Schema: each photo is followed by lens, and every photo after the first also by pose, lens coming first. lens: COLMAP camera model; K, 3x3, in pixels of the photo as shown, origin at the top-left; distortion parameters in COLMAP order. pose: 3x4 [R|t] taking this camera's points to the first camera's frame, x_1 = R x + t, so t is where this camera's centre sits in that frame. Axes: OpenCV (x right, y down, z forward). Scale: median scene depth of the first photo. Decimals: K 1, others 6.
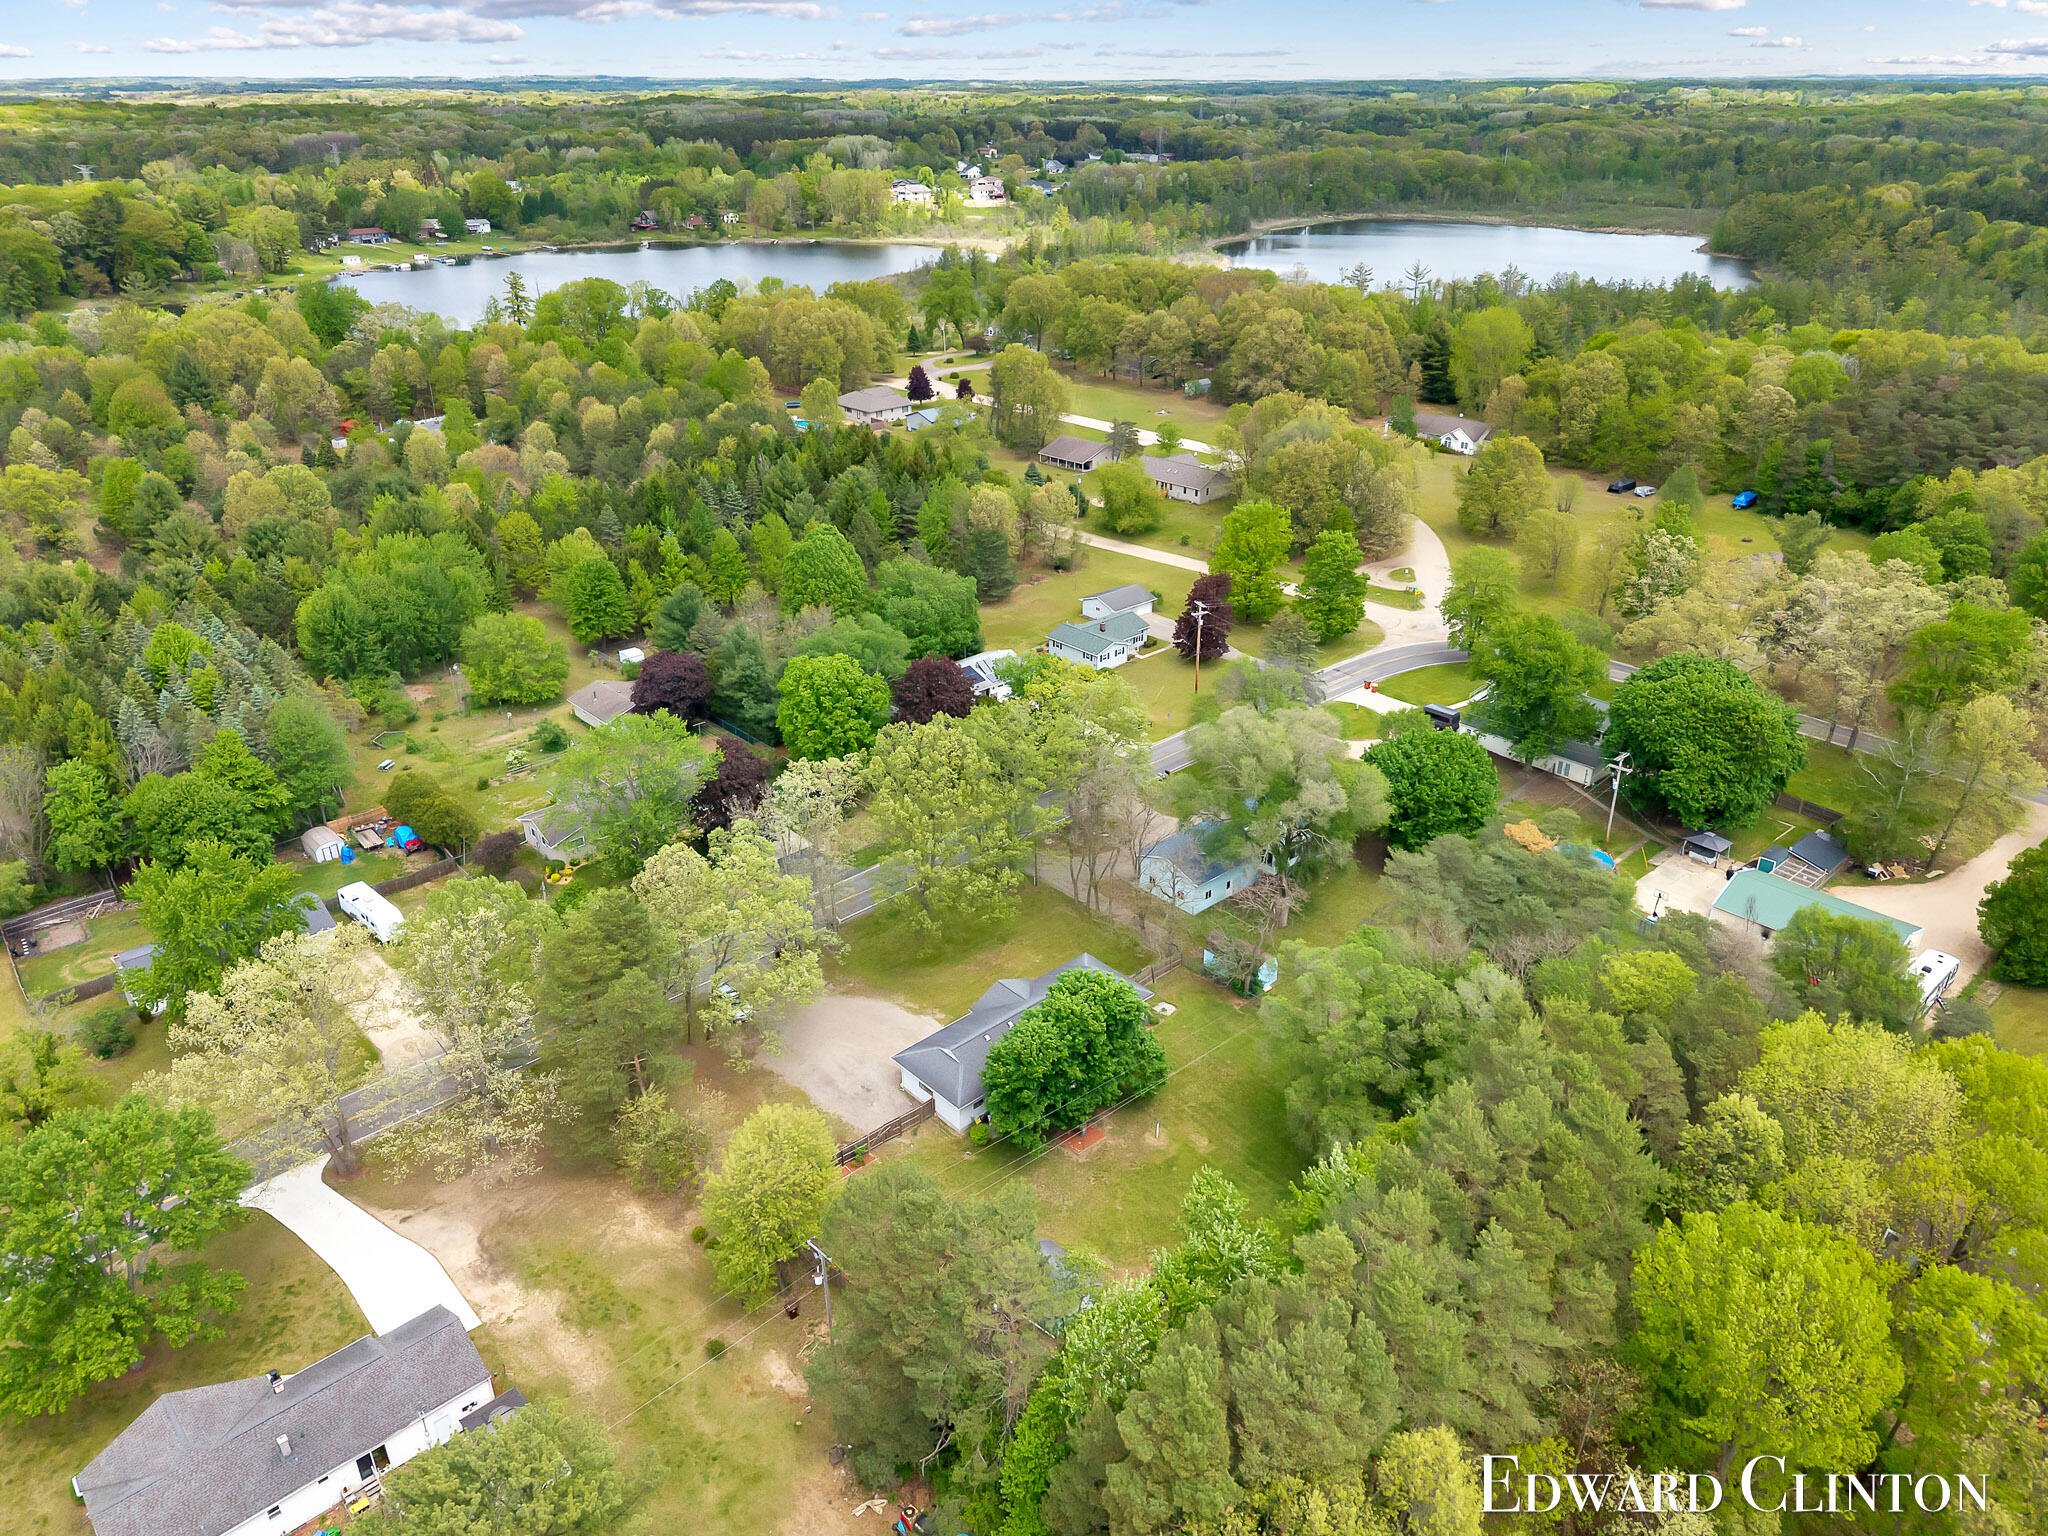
lens RADIAL K [[1419.6, 0, 1010.7], [0, 1419.6, 764.6], [0, 0, 1]] dist [0.006621, -0.006953]
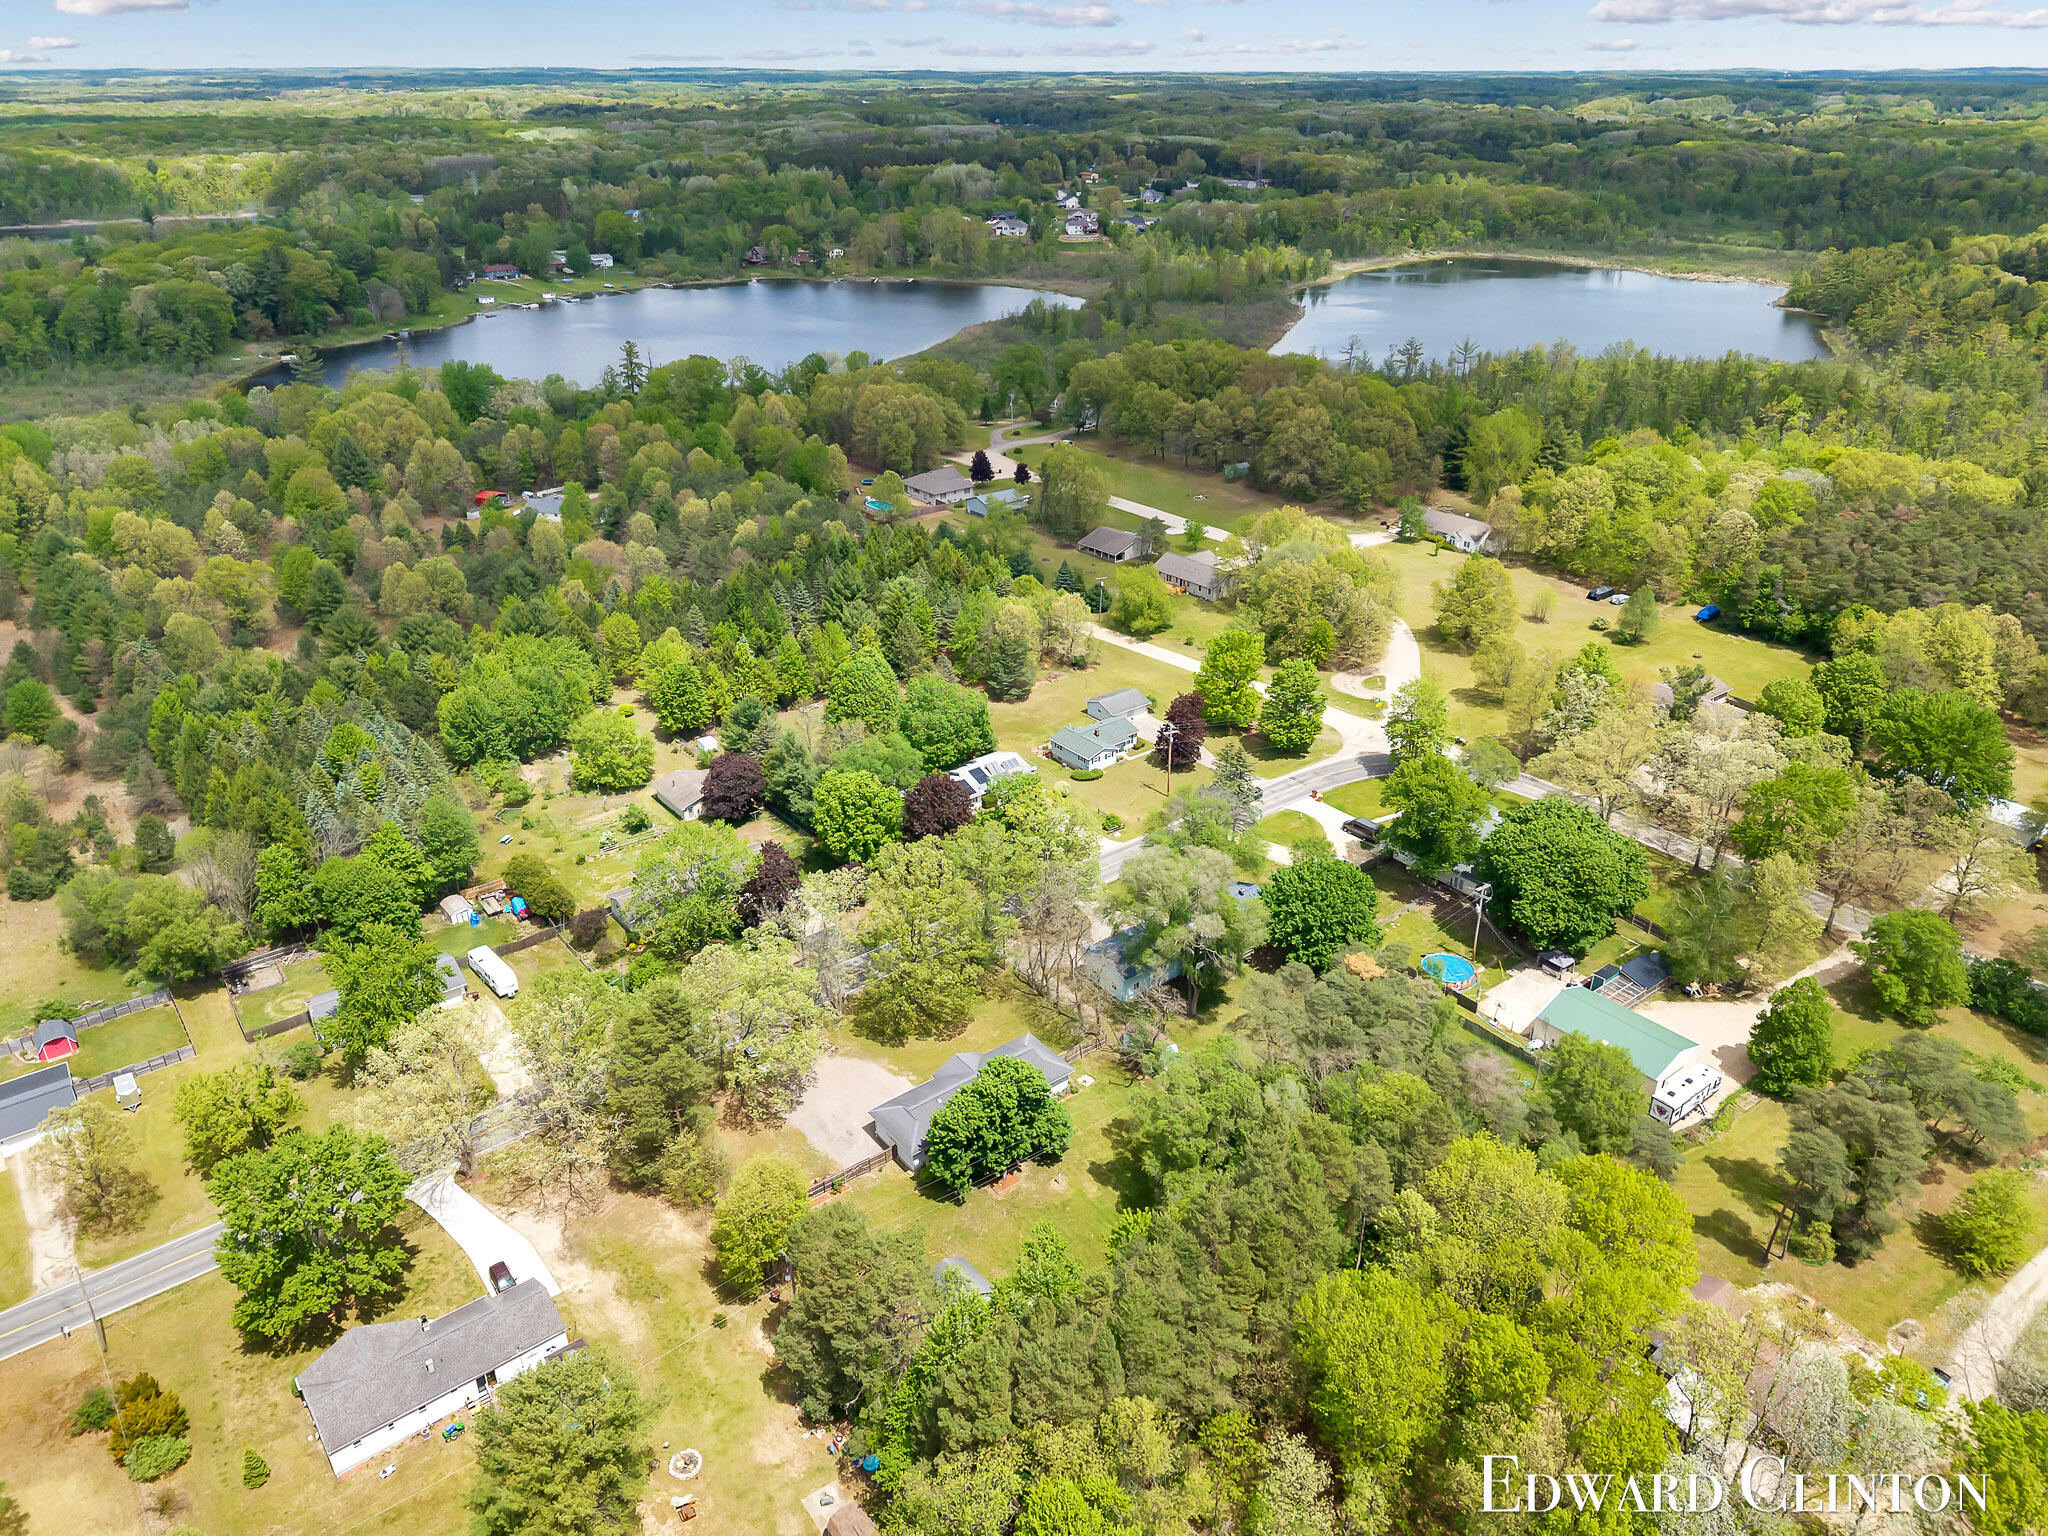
lens RADIAL K [[1419.6, 0, 1010.7], [0, 1419.6, 764.6], [0, 0, 1]] dist [0.006621, -0.006953]
pose [[0.996970, 0.036265, -0.068811, 0.079966], [-0.035697, 0.999318, 0.009478, -0.084461], [0.069107, -0.006993, 0.997585, -0.198821]]
